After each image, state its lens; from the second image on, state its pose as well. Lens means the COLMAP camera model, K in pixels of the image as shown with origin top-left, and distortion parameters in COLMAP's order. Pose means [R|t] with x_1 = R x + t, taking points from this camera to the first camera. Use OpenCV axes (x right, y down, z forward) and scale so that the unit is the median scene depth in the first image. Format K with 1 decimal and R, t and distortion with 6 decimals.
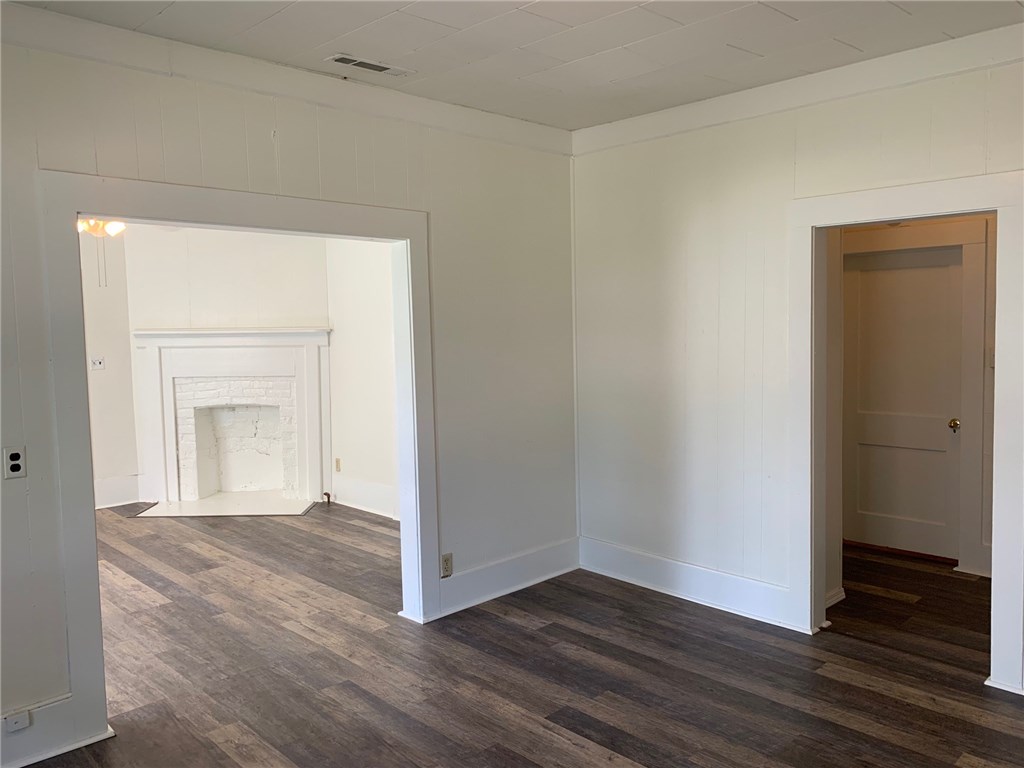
lens RADIAL K [[793.8, 0, 507.7], [0, 793.8, 380.1], [0, 0, 1]] dist [0.001498, -0.007047]
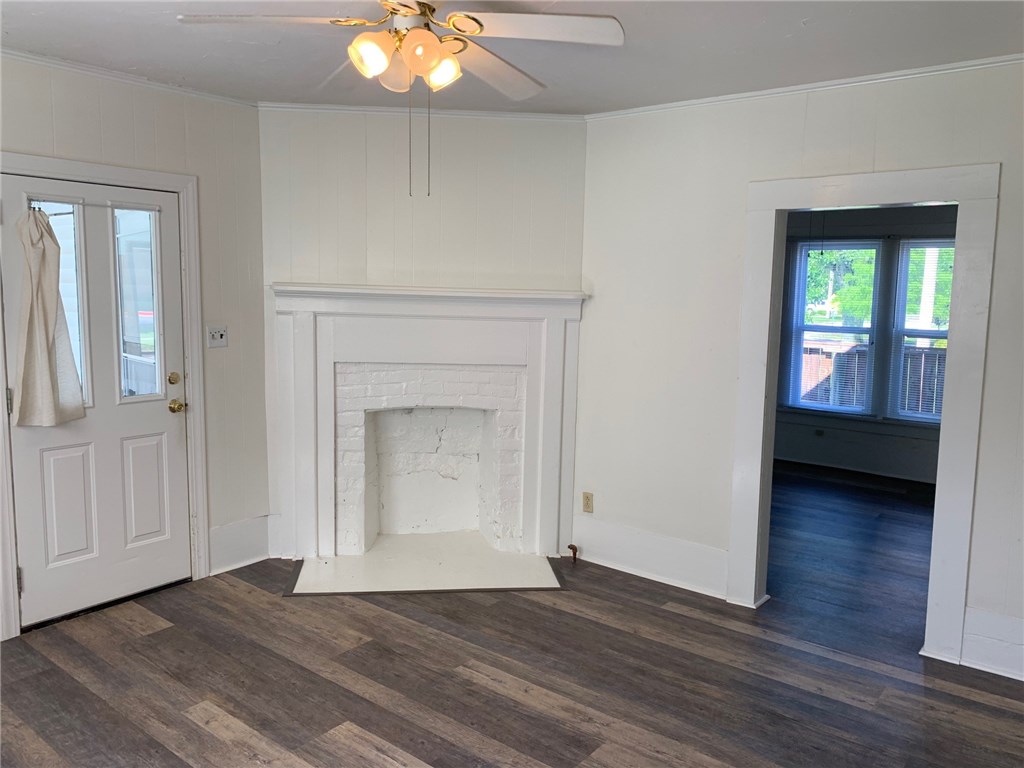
lens RADIAL K [[793.8, 0, 507.7], [0, 793.8, 380.1], [0, 0, 1]] dist [0.001498, -0.007047]
pose [[0.991551, 0.025898, 0.127103, -0.364360], [-0.032069, 0.998392, 0.046741, -0.022843], [-0.125688, -0.050422, 0.990788, 0.360125]]
